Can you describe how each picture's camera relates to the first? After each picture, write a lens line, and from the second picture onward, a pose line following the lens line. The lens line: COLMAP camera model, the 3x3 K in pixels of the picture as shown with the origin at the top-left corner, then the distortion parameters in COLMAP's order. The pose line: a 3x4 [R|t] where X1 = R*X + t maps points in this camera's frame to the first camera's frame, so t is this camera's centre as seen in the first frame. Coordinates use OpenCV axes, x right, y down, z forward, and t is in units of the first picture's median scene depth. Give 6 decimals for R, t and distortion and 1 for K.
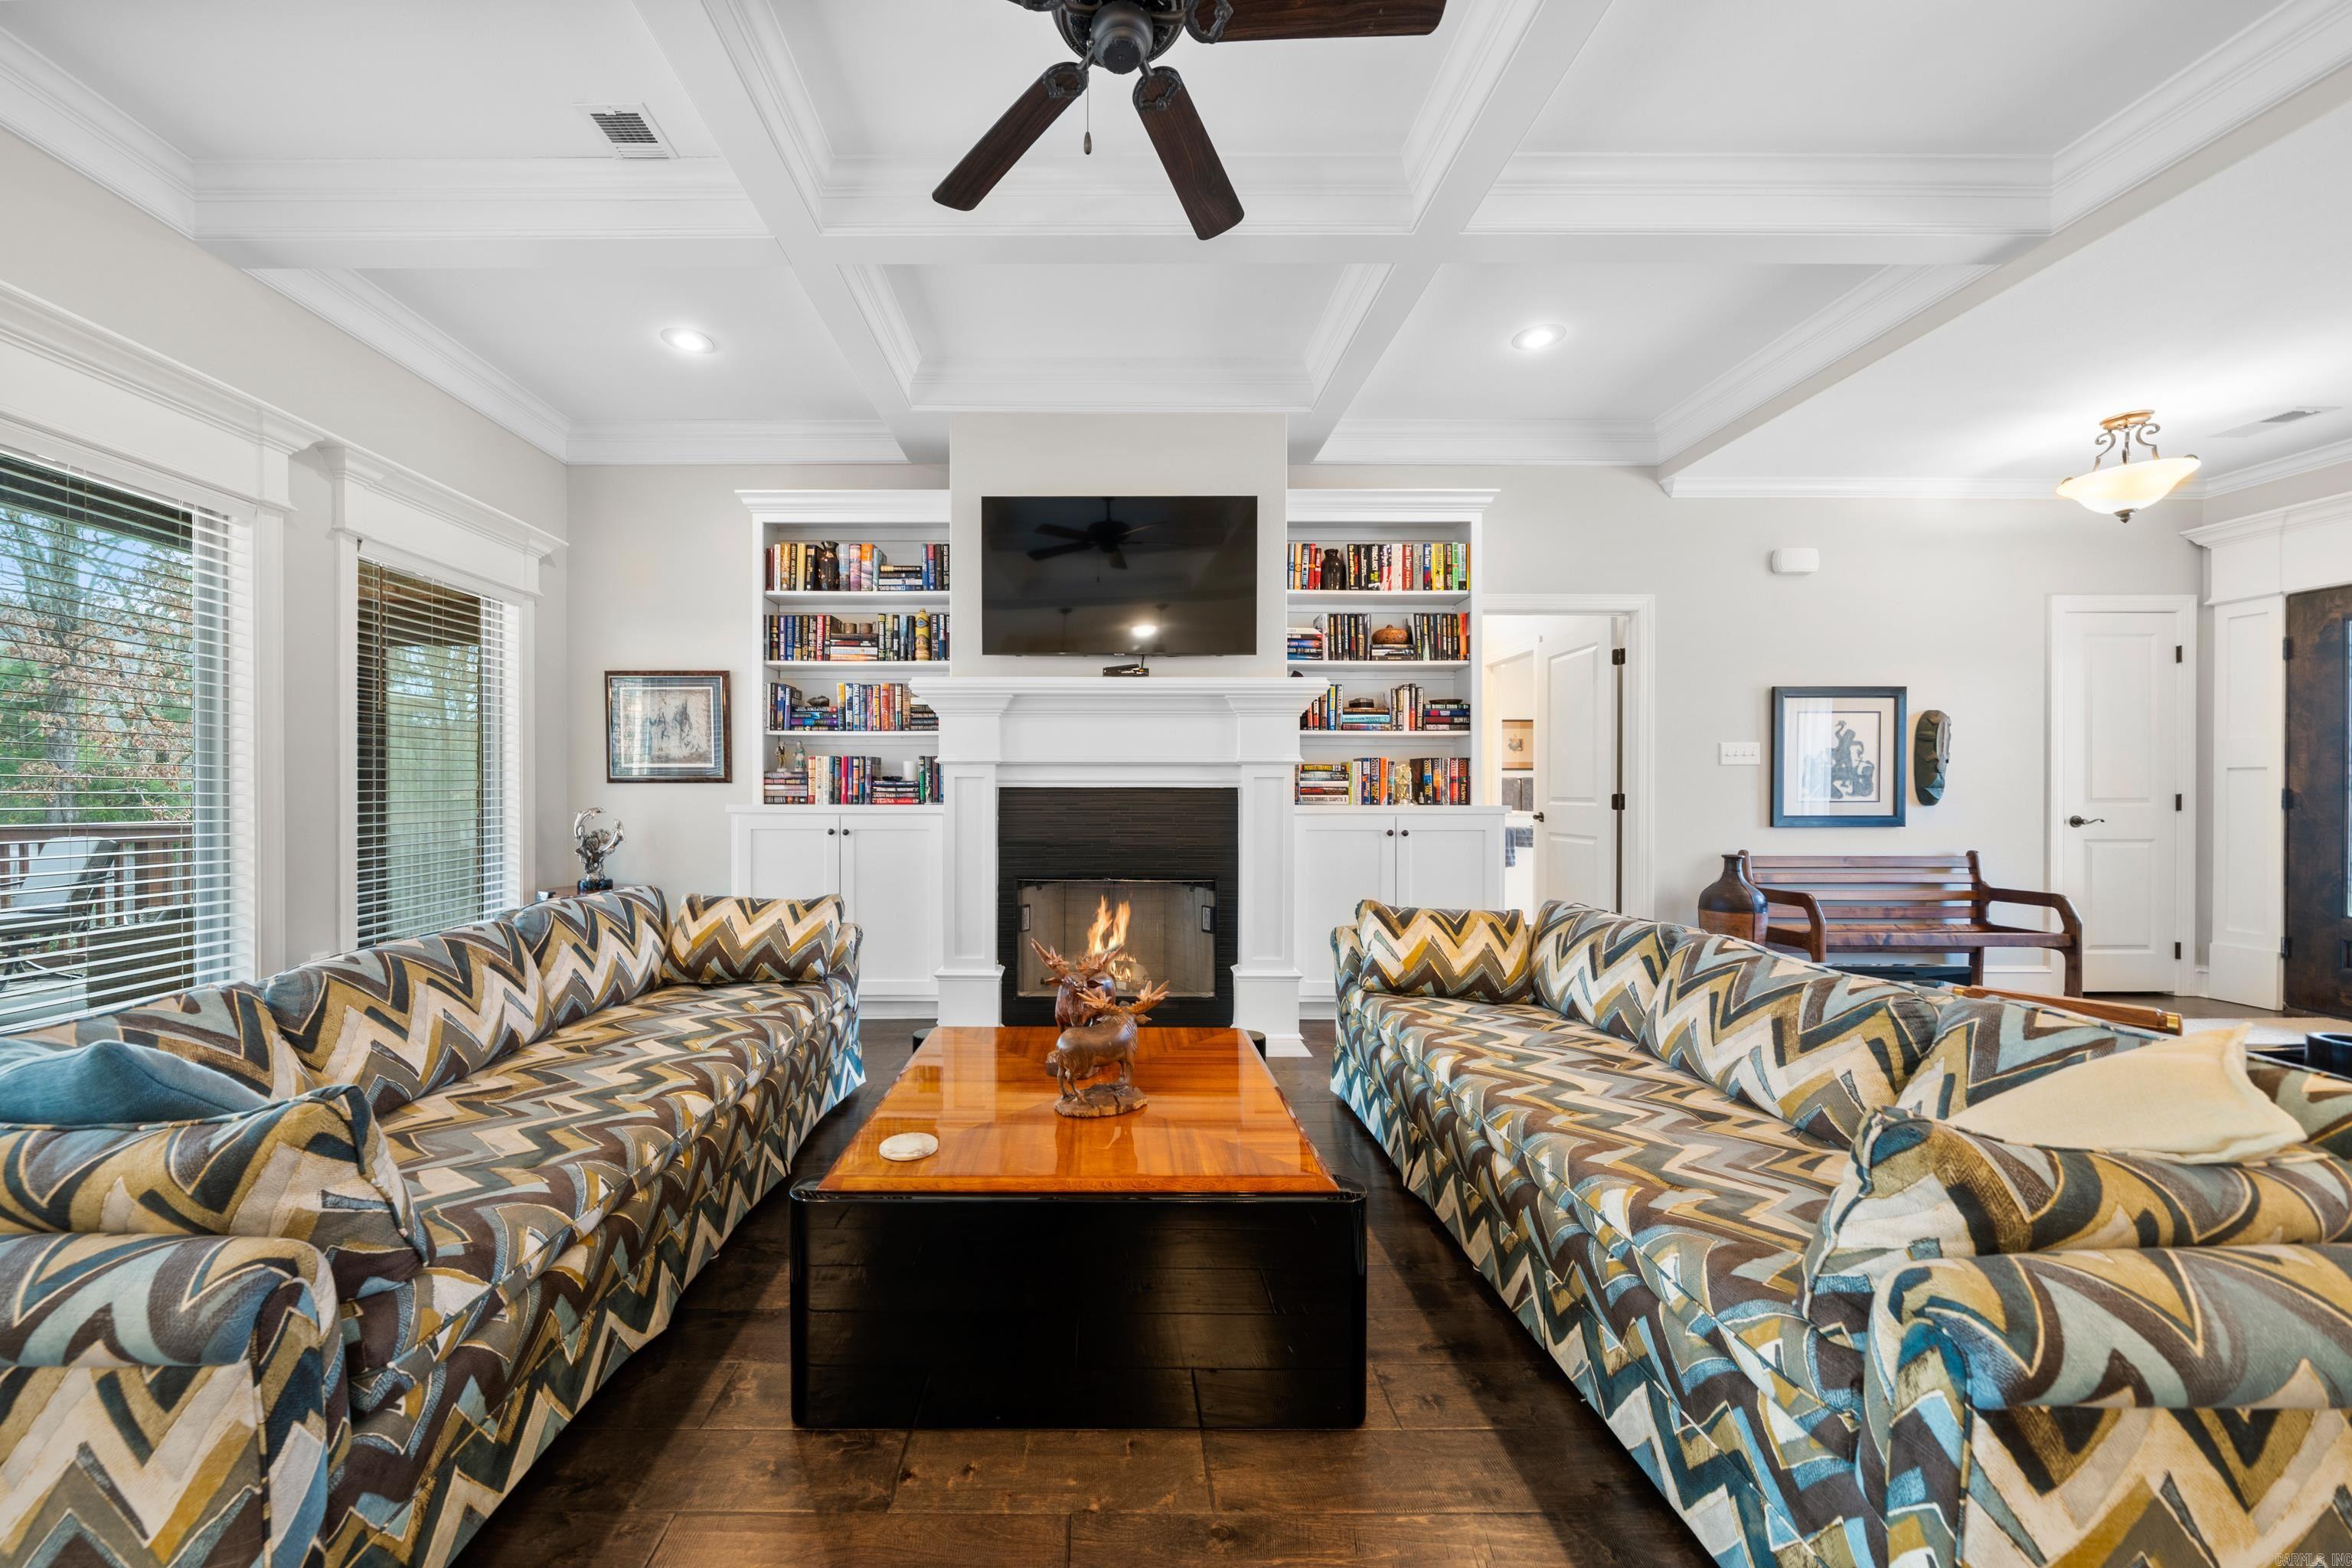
lens RADIAL K [[810.7, 0, 1131.2], [0, 810.7, 797.1], [0, 0, 1]] dist [-0.006287, 0.000243]
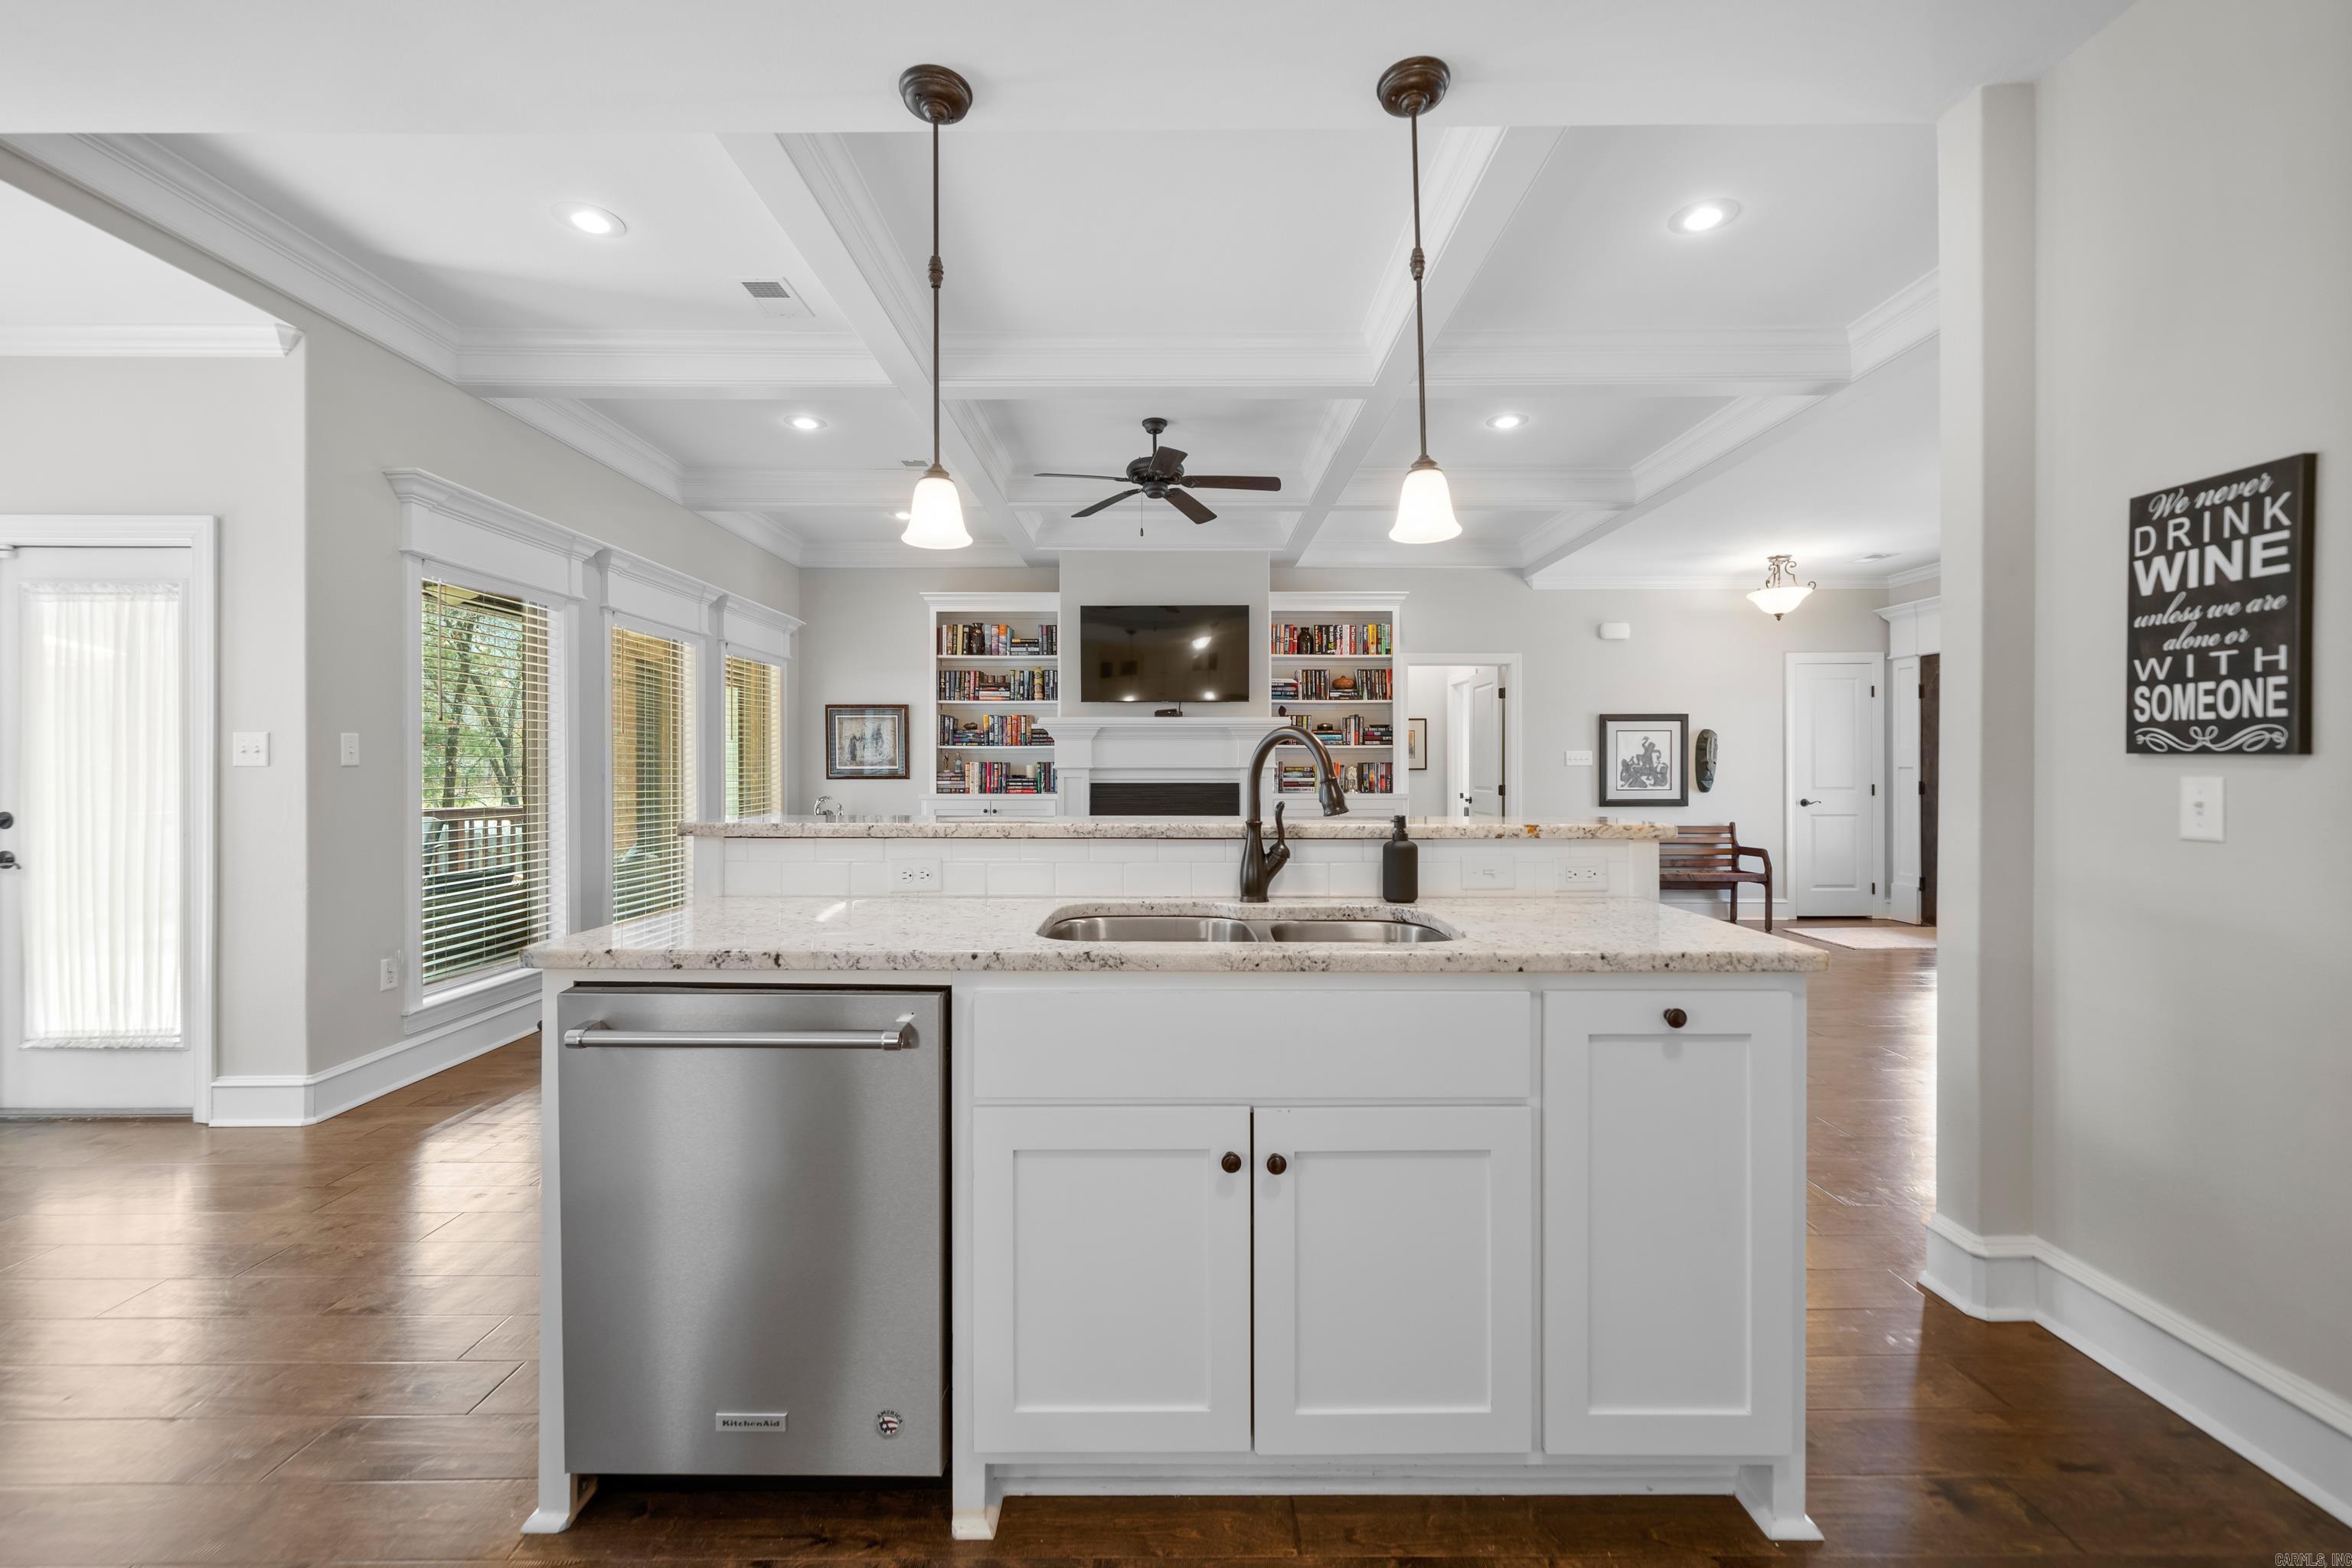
lens RADIAL K [[963.5, 0, 1156.2], [0, 963.5, 772.2], [0, 0, 1]] dist [-0.003631, -0.000116]
pose [[0.999522, -0.002874, -0.030766, 0.021814], [0.002731, 0.999985, -0.004668, -0.022558], [0.030779, 0.004582, 0.999516, -0.849521]]
